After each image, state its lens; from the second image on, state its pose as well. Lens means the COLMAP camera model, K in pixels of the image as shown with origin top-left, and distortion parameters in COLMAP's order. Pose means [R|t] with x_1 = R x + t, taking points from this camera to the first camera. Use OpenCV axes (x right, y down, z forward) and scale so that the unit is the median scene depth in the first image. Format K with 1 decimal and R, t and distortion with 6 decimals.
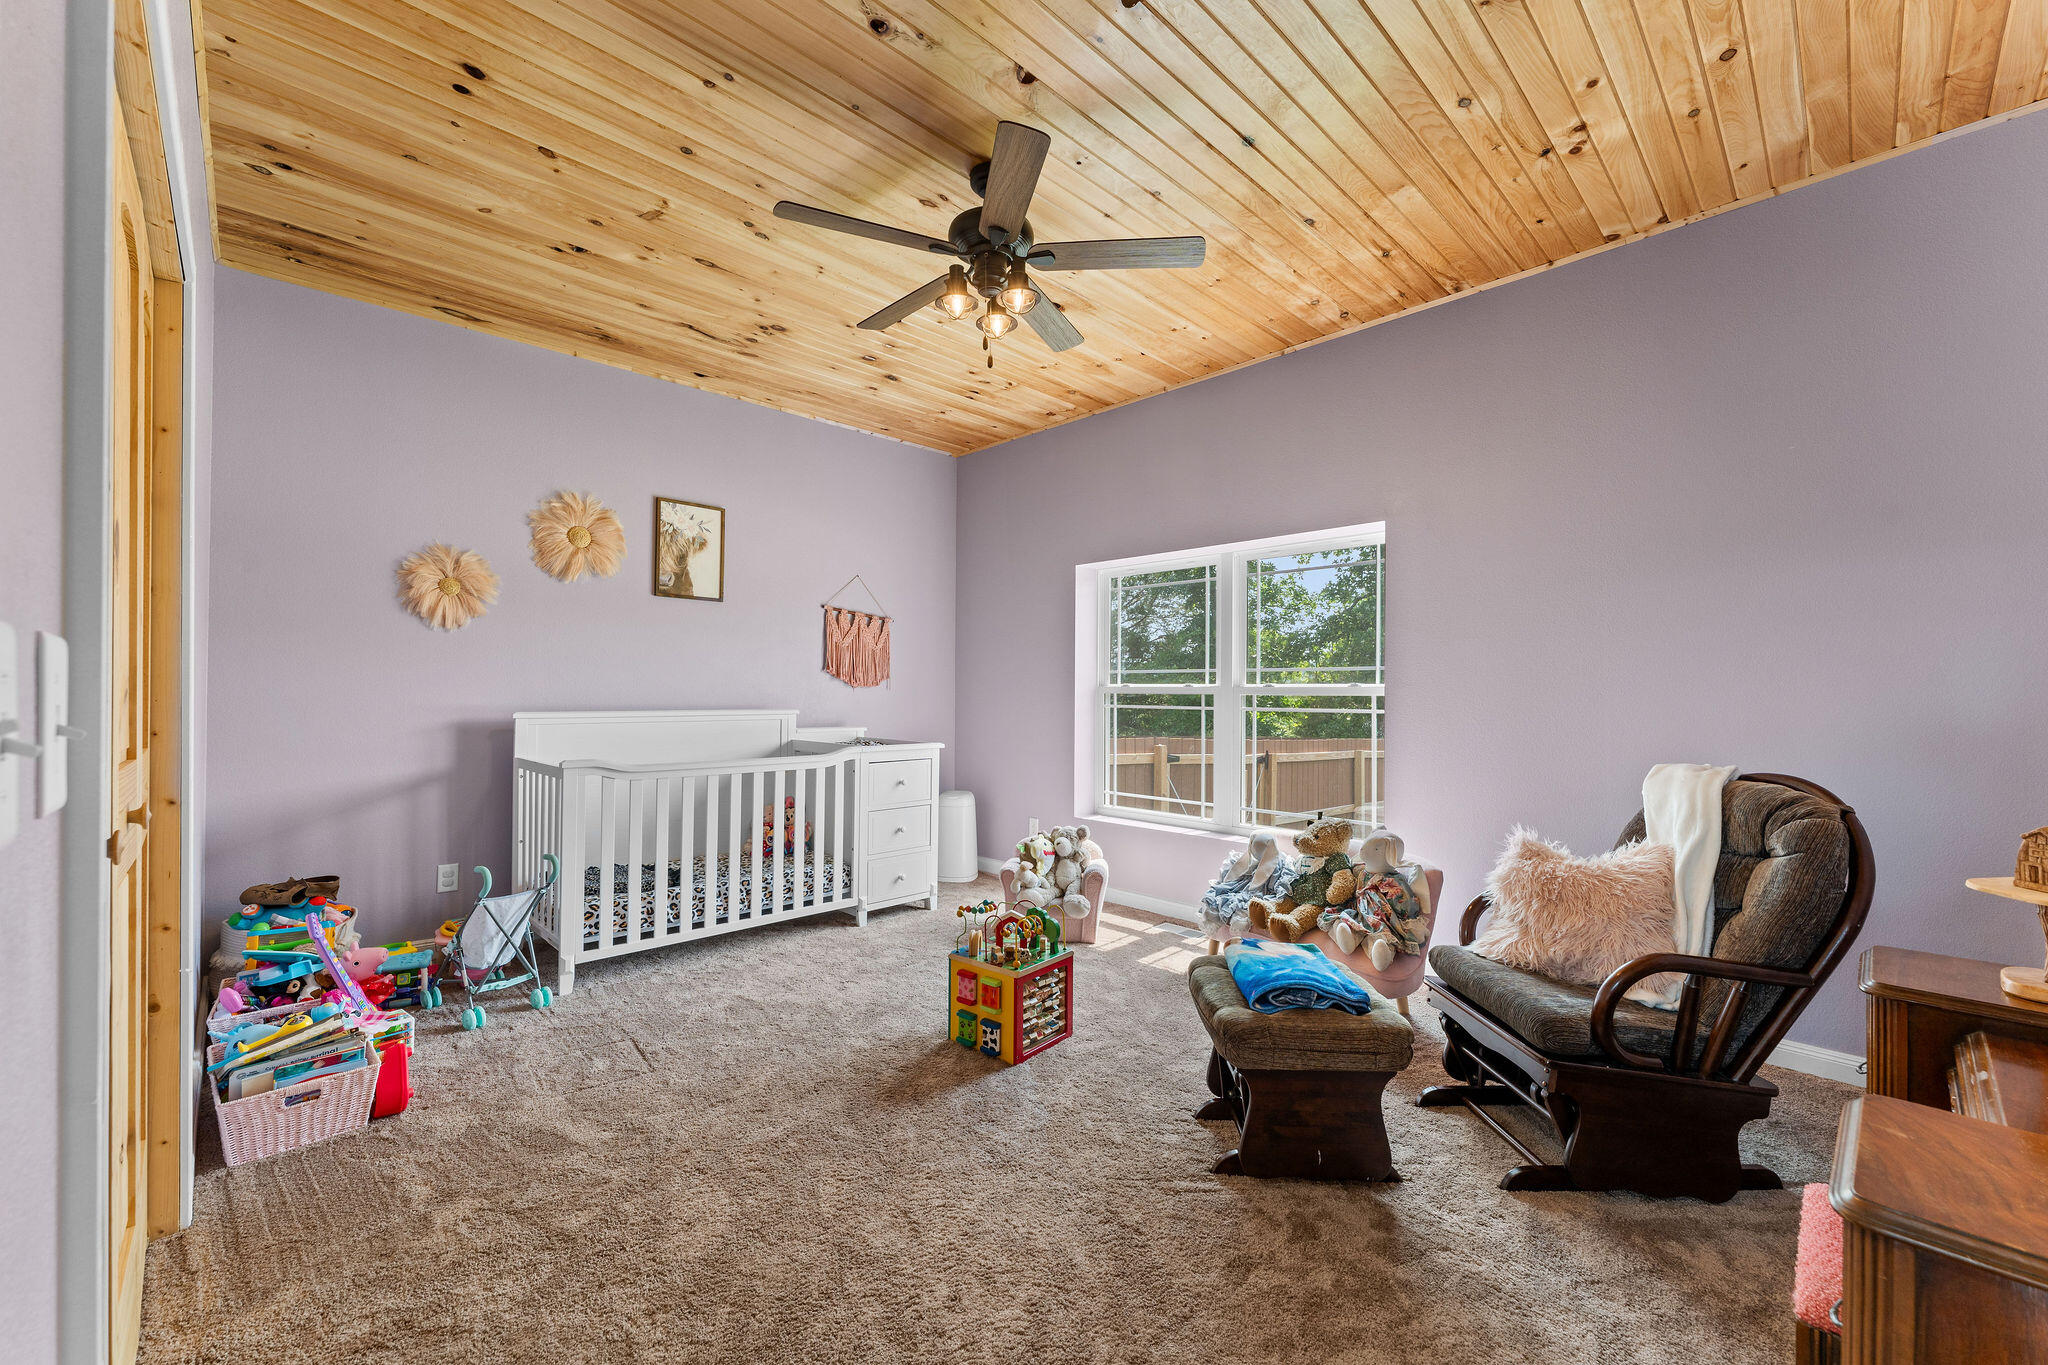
lens RADIAL K [[812.4, 0, 1023.8], [0, 812.4, 687.6], [0, 0, 1]] dist [0.001550, -0.000083]
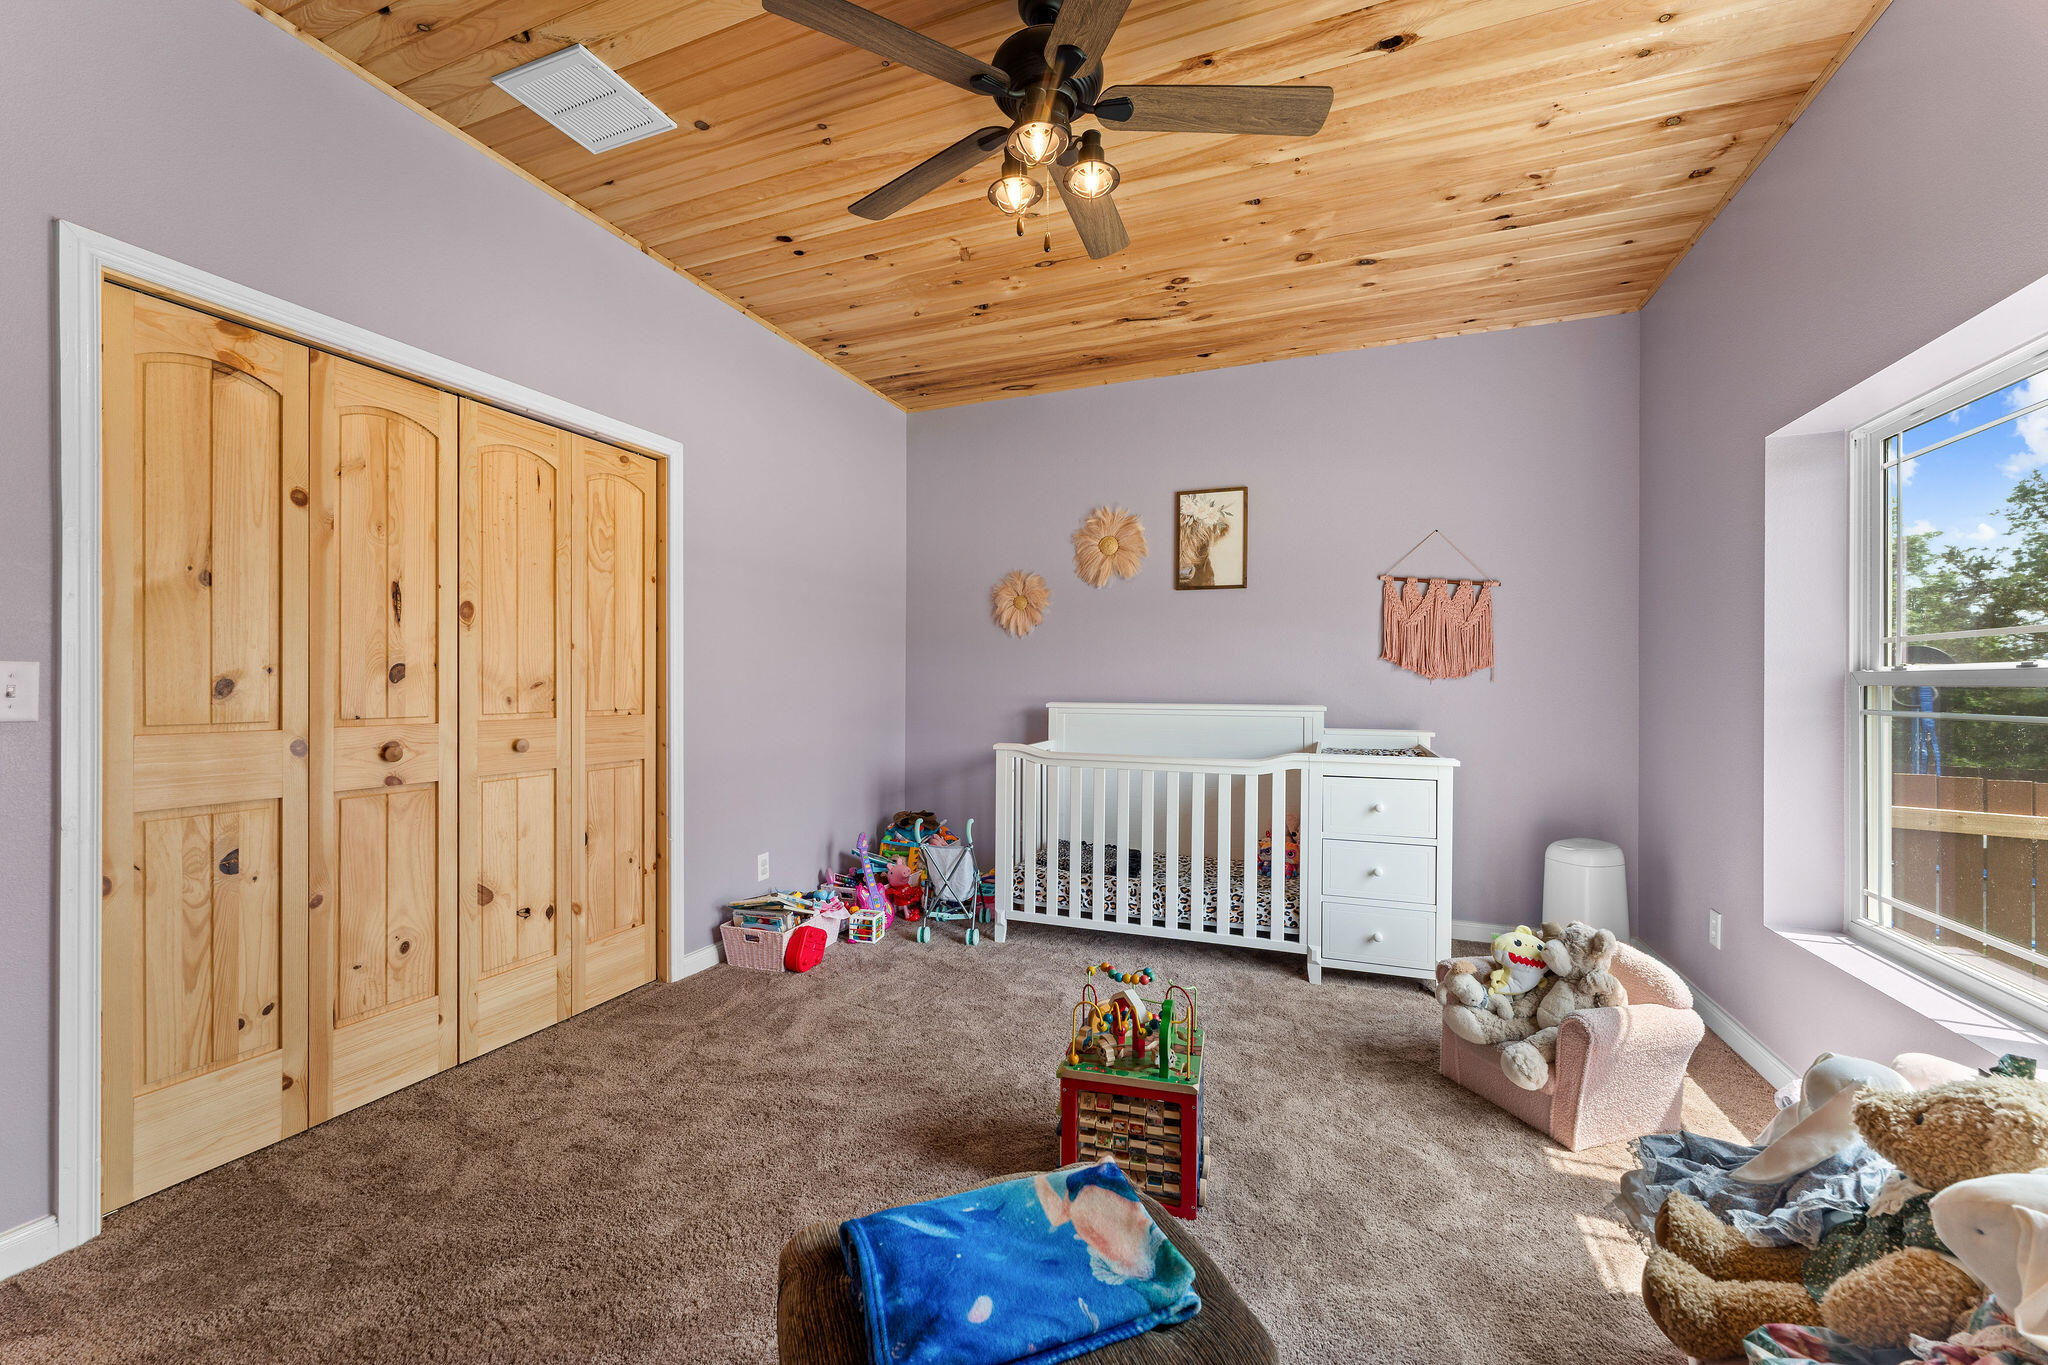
lens RADIAL K [[812.4, 0, 1021.5], [0, 812.4, 684.0], [0, 0, 1]] dist [0.001550, -0.000083]
pose [[0.409793, -0.005696, -0.912161, 0.420335], [0.005097, 0.999979, -0.003955, 0.007344], [0.912164, -0.003028, 0.409813, 0.442825]]
